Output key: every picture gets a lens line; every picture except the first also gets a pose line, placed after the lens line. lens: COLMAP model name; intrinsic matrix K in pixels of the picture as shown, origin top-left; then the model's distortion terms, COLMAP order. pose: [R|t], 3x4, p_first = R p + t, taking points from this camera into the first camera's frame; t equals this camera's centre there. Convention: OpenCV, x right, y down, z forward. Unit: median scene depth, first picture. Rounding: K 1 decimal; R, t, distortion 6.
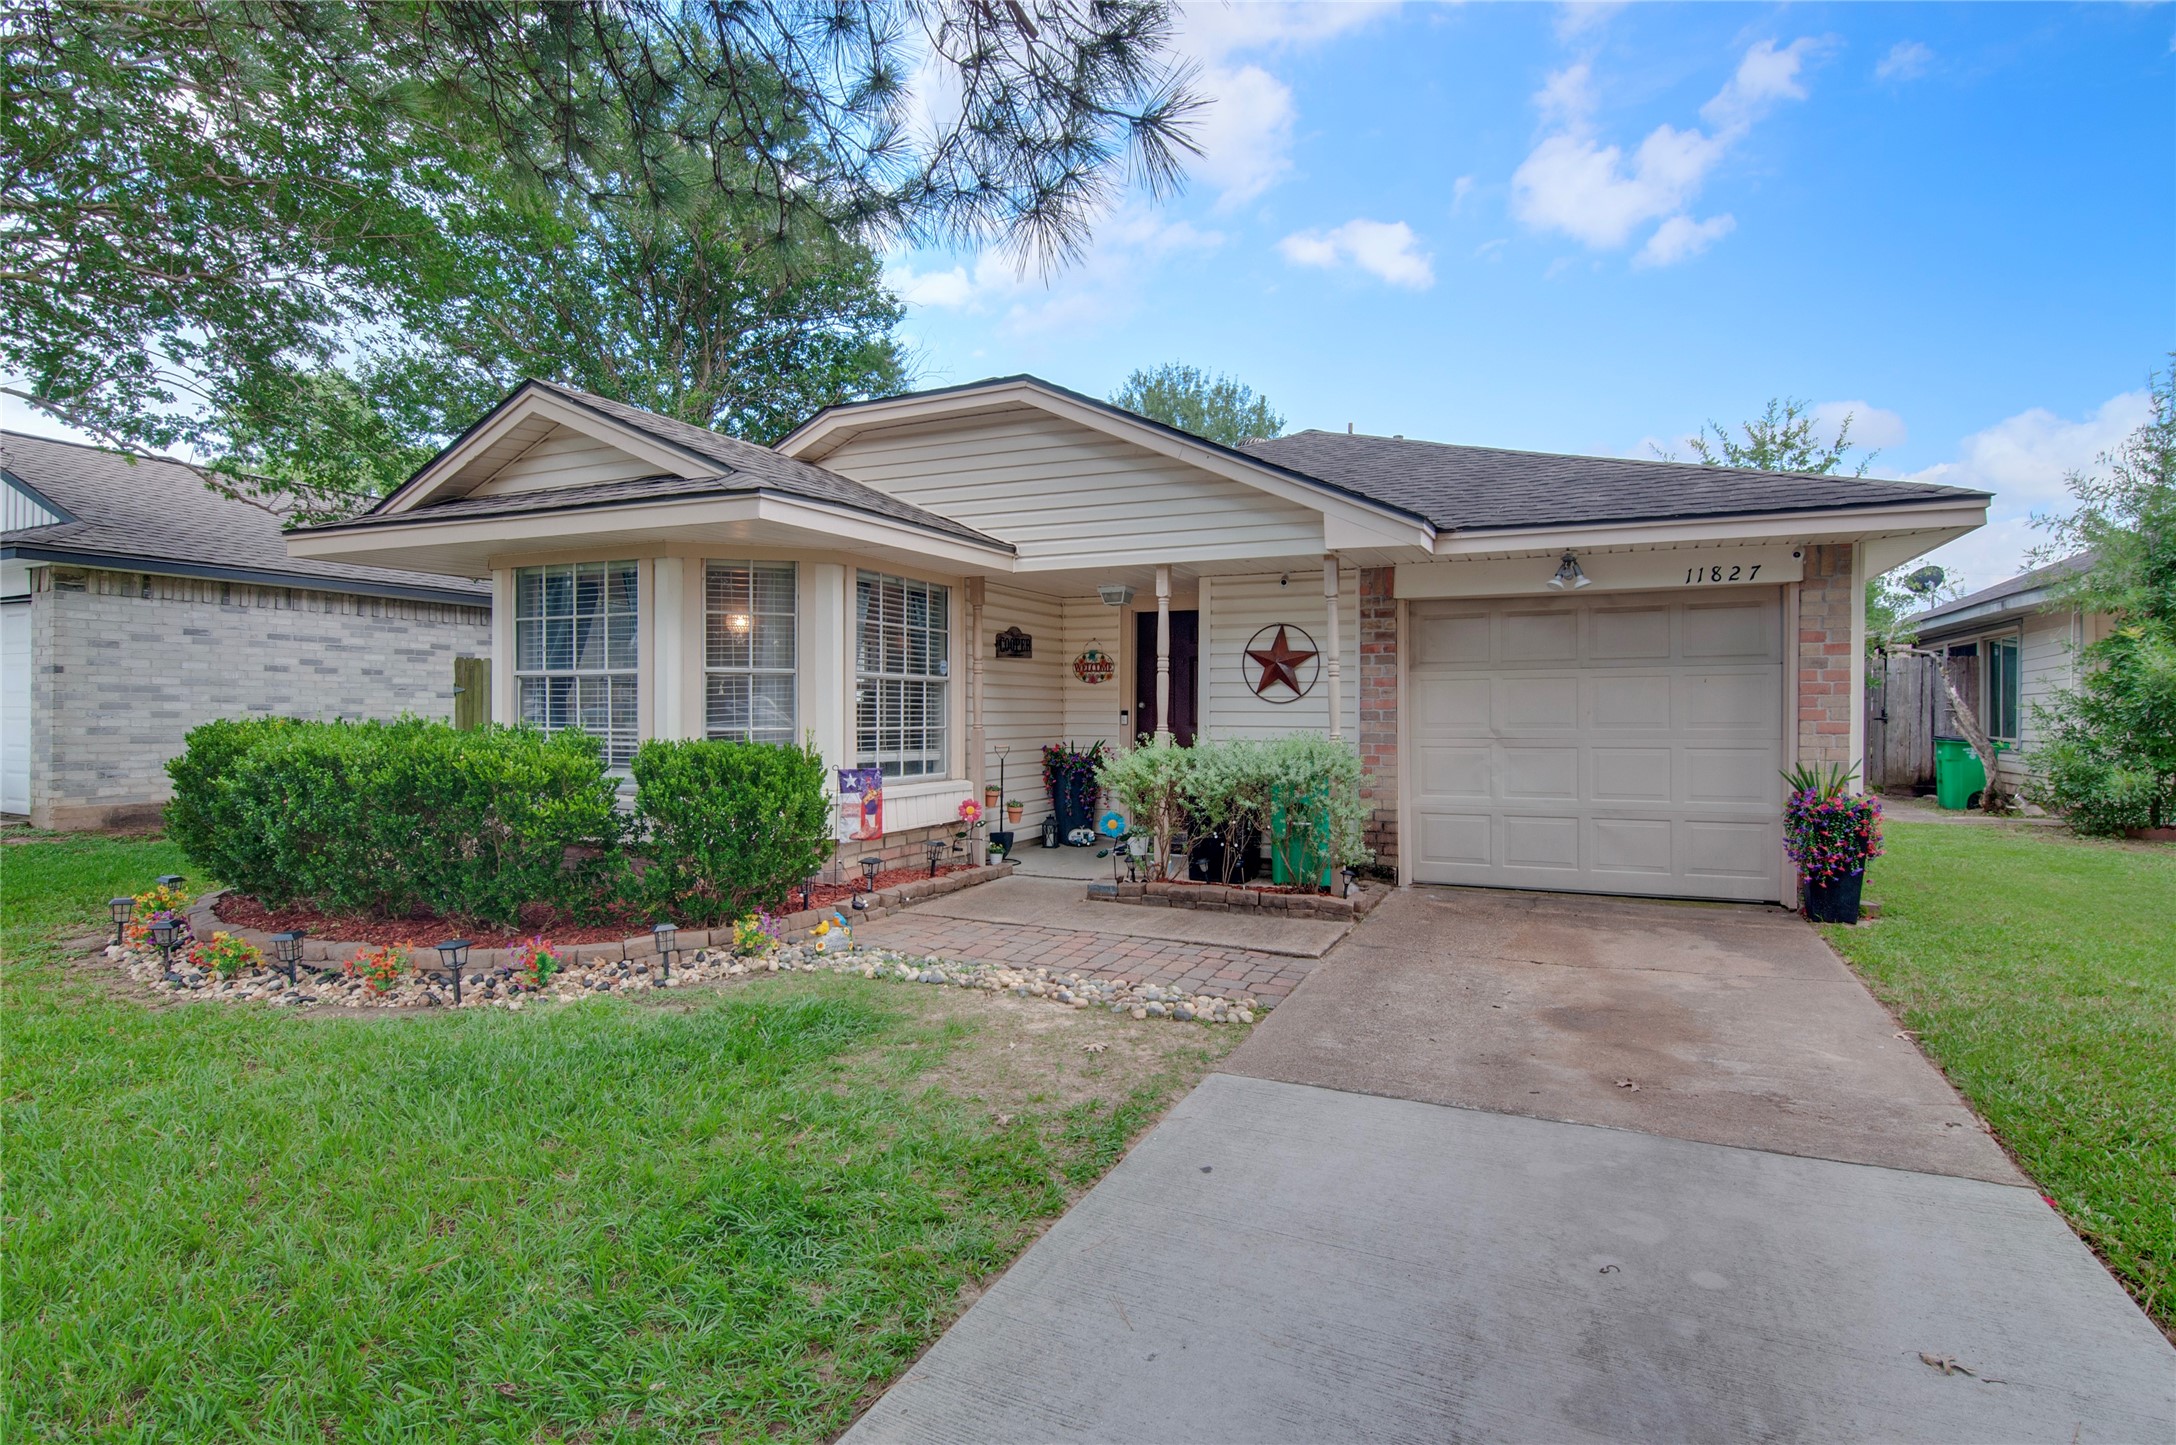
lens RADIAL K [[1054.7, 0, 1096.6], [0, 1054.7, 722.0], [0, 0, 1]] dist [0.000114, -0.016333]
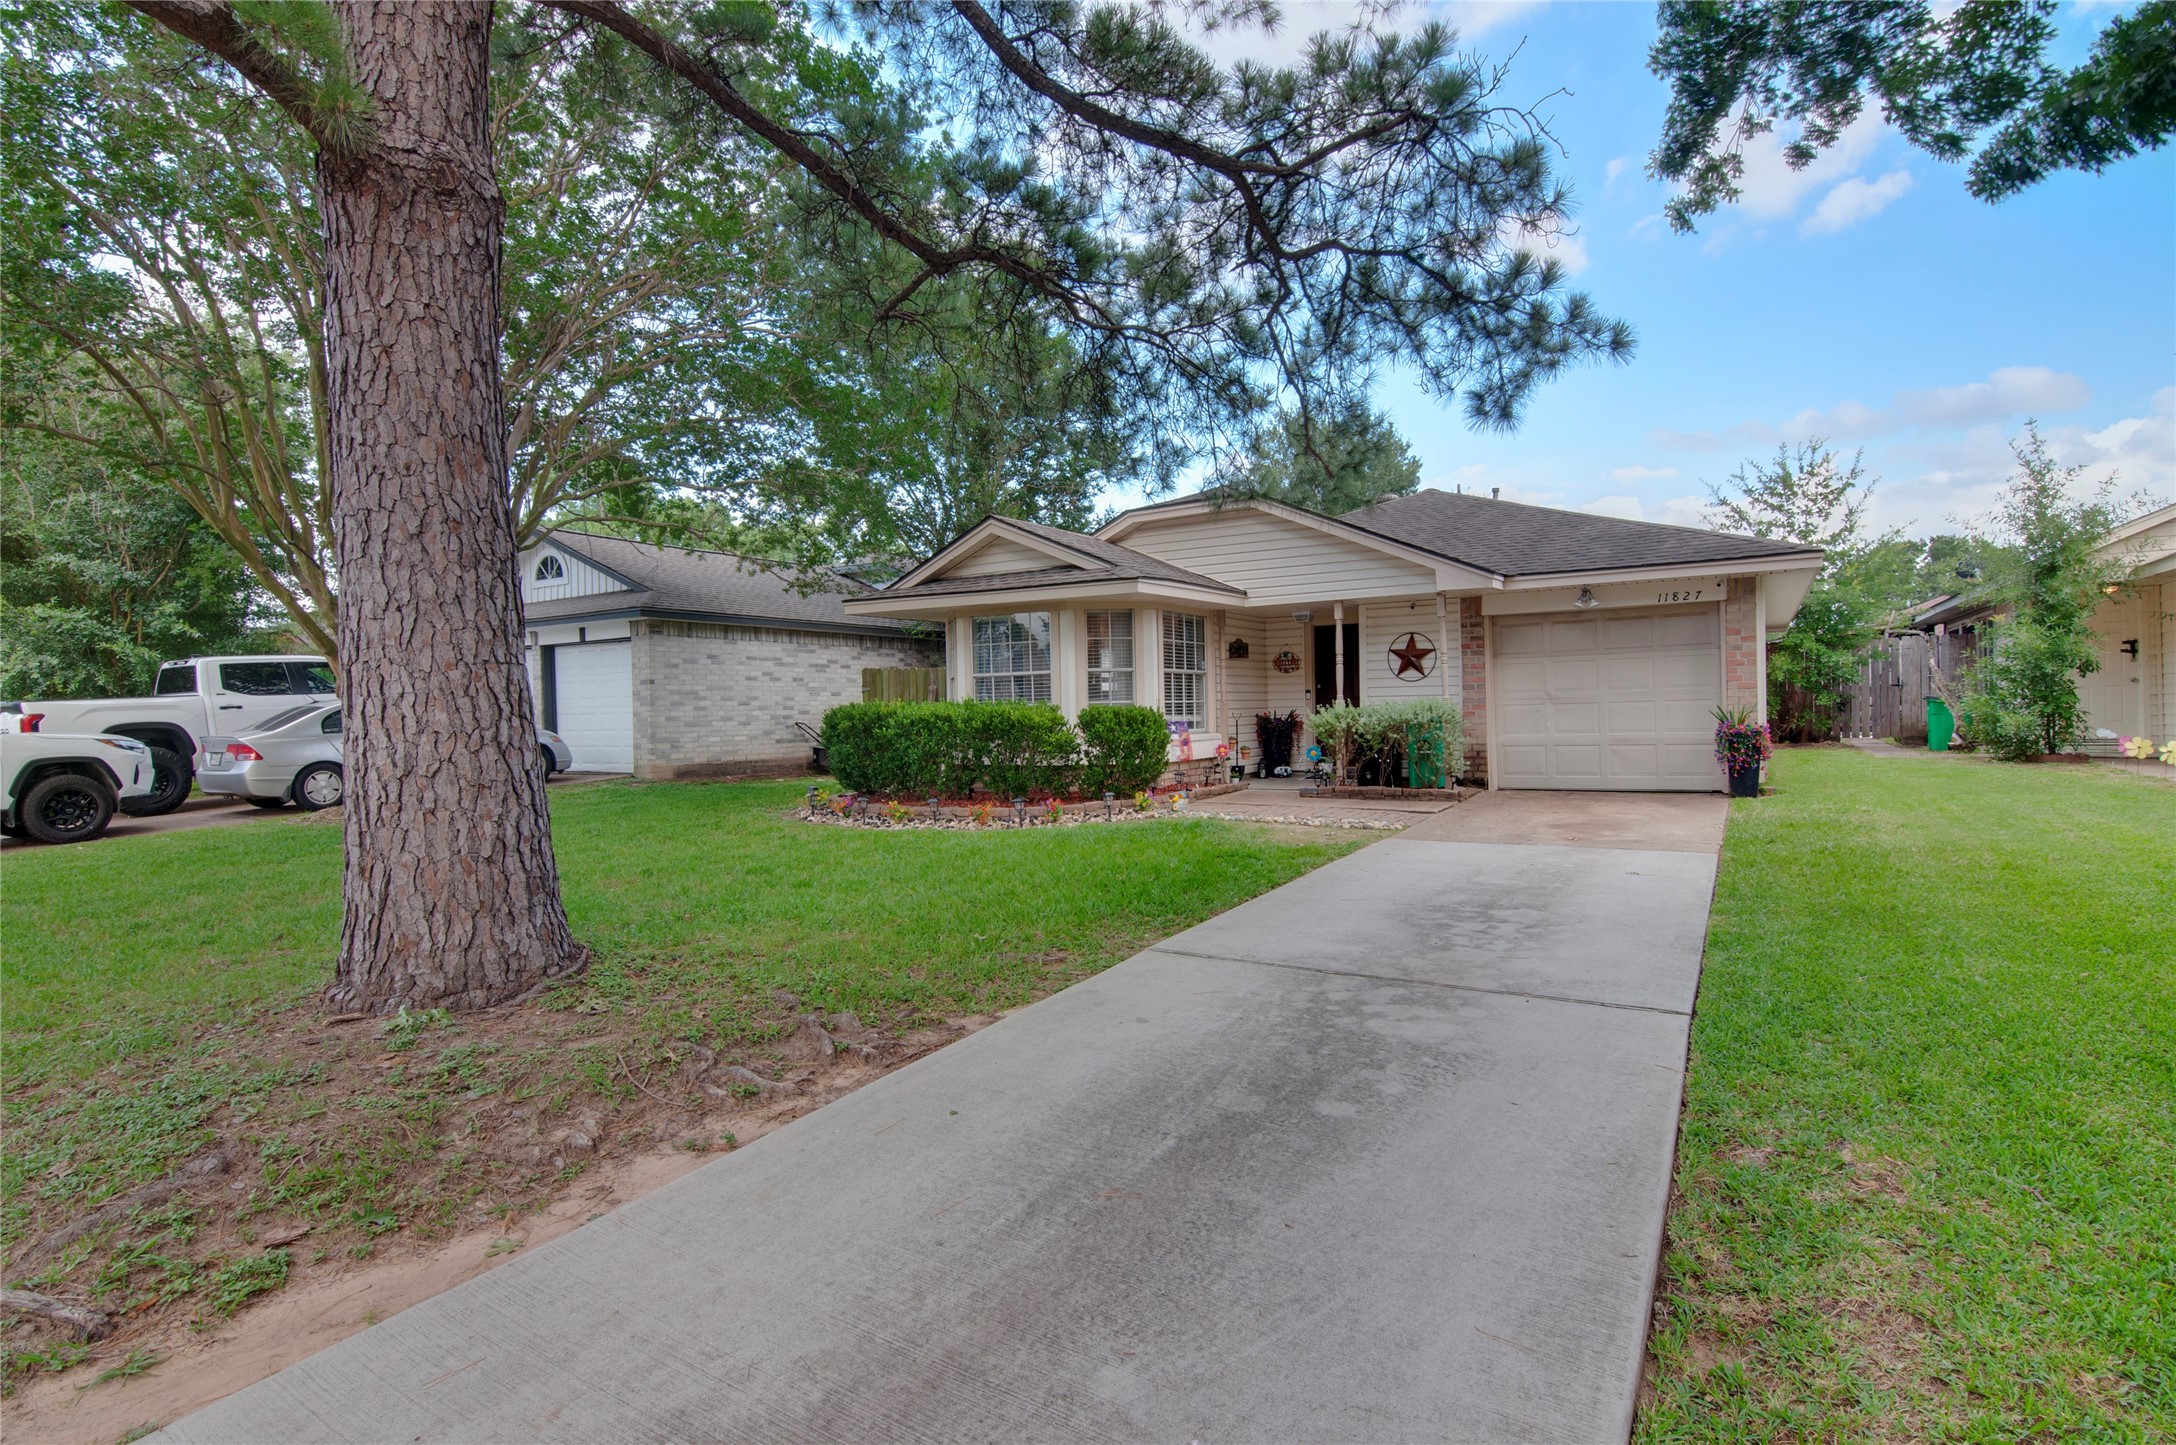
lens RADIAL K [[1054.7, 0, 1096.6], [0, 1054.7, 722.0], [0, 0, 1]] dist [0.000114, -0.016333]
pose [[0.992618, -0.022927, -0.119097, -0.121775], [0.023291, 0.999727, 0.001665, 0.032448], [0.119027, -0.004427, 0.992881, -0.703617]]
